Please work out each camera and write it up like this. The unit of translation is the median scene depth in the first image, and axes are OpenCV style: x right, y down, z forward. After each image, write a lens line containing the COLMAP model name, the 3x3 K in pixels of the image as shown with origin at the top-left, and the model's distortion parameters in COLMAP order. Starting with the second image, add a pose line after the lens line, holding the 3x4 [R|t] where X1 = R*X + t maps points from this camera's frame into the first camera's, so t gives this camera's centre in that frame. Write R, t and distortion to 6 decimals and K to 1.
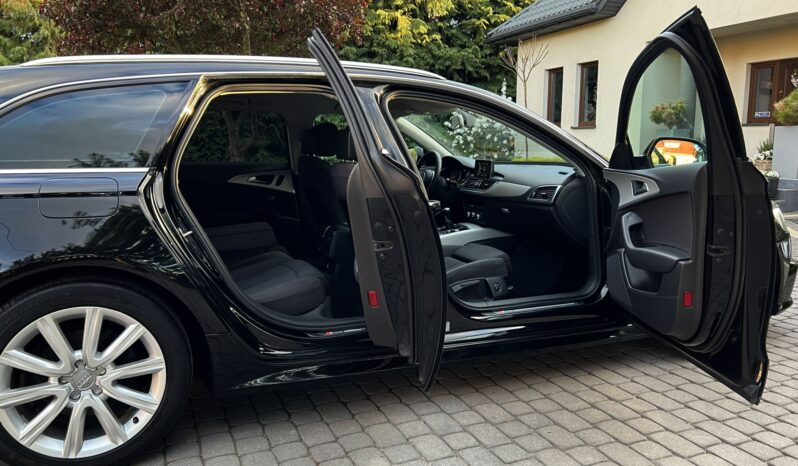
lens RADIAL K [[608.4, 0, 388.4], [0, 608.4, 232.7], [0, 0, 1]] dist [0.005411, 0.003010]
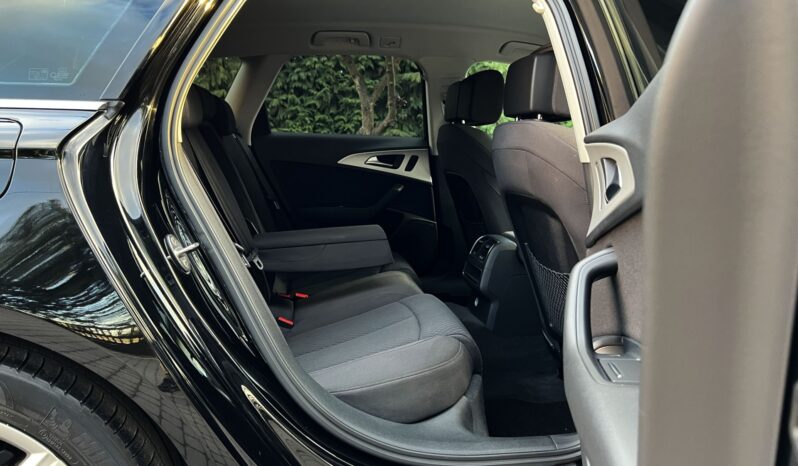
lens RADIAL K [[608.4, 0, 388.4], [0, 608.4, 232.7], [0, 0, 1]] dist [0.005411, 0.003010]
pose [[0.970631, 0.057749, -0.233540, -0.053953], [-0.056921, 0.998326, 0.010291, -0.018904], [0.233744, 0.003304, 0.972293, 0.445014]]
